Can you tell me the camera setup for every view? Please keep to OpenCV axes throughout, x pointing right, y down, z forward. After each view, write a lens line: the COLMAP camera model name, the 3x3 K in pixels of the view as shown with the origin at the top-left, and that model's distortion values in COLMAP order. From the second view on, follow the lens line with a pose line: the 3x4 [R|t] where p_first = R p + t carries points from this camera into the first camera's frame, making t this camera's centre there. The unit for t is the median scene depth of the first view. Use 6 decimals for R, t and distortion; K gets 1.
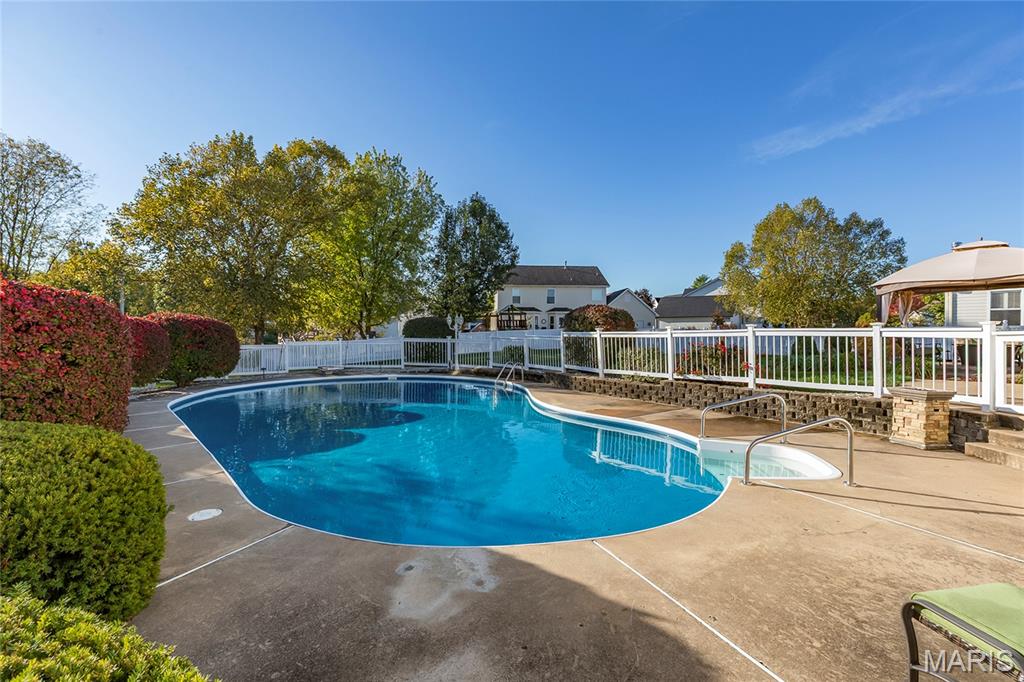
lens RADIAL K [[474.5, 0, 513.0], [0, 474.5, 340.6], [0, 0, 1]] dist [0.004324, 0.000115]
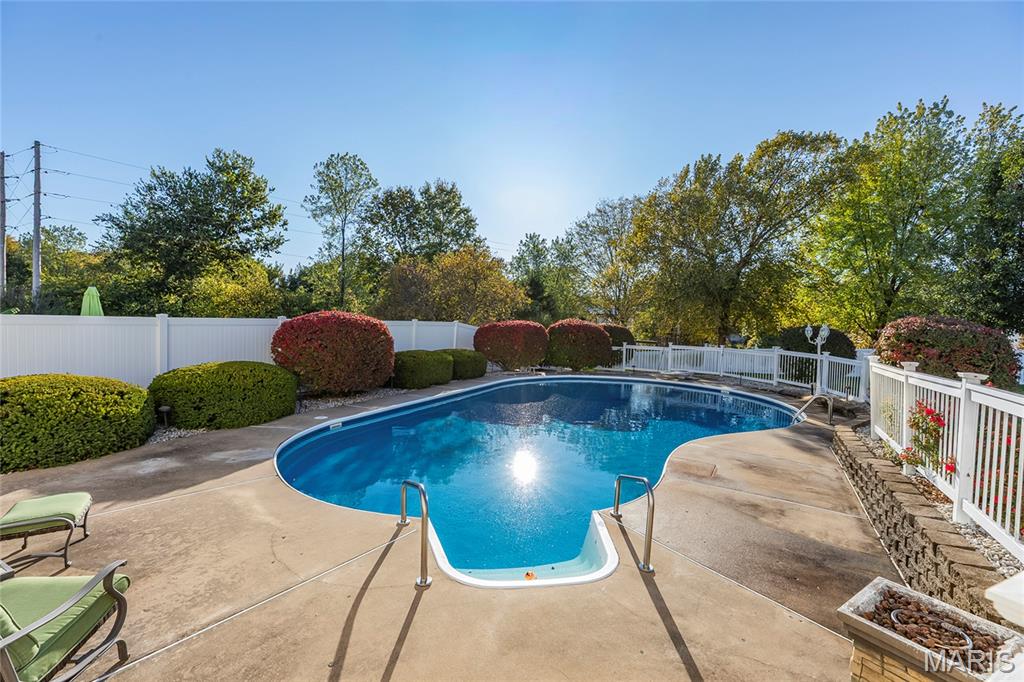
lens RADIAL K [[474.5, 0, 511.7], [0, 474.5, 344.1], [0, 0, 1]] dist [0.004324, 0.000115]
pose [[0.346050, 0.065975, -0.935894, 0.411530], [-0.054226, 0.997263, 0.050251, -0.033392], [0.936648, 0.033360, 0.348681, 0.246376]]
